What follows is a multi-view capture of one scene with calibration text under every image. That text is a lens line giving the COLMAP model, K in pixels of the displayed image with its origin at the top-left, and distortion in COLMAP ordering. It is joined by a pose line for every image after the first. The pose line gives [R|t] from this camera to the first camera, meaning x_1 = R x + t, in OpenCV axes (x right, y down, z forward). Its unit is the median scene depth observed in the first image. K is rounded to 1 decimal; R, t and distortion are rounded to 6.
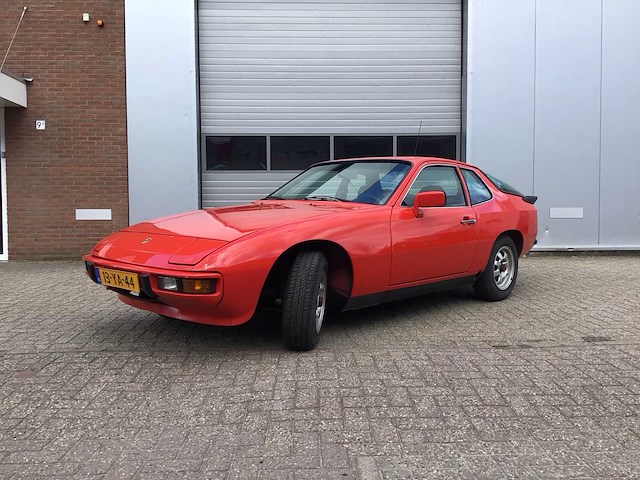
lens RADIAL K [[583.3, 0, 323.2], [0, 583.3, 238.8], [0, 0, 1]] dist [0.015977, 0.000000]
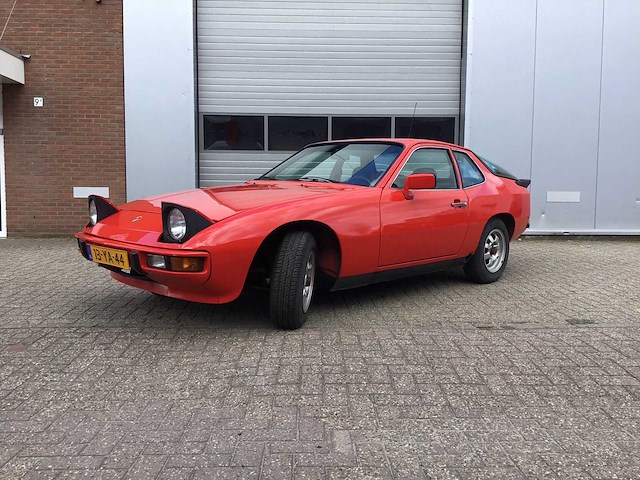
lens RADIAL K [[583.3, 0, 323.6], [0, 583.3, 240.7], [0, 0, 1]] dist [0.015977, 0.000000]
pose [[0.999909, 0.013062, -0.003257, 0.024955], [-0.012938, 0.999283, 0.035583, 0.000594], [0.003719, -0.035538, 0.999361, -0.012453]]
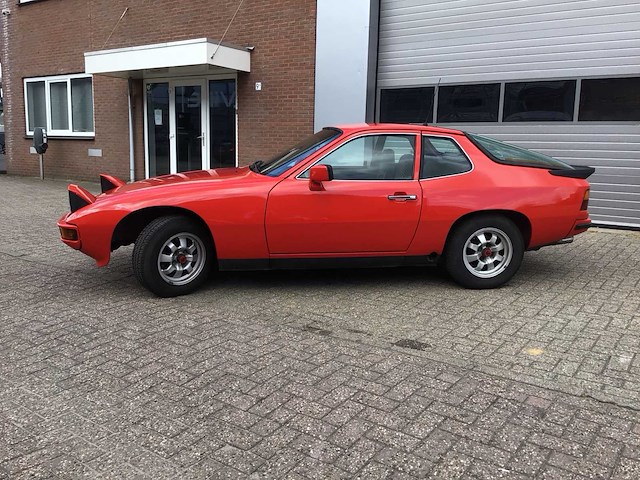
lens RADIAL K [[583.3, 0, 325.1], [0, 583.3, 253.0], [0, 0, 1]] dist [0.015977, 0.000000]
pose [[0.789633, 0.130585, -0.599522, 0.938914], [-0.052127, 0.987835, 0.146508, -0.092532], [0.611361, -0.084437, 0.786834, 0.258678]]
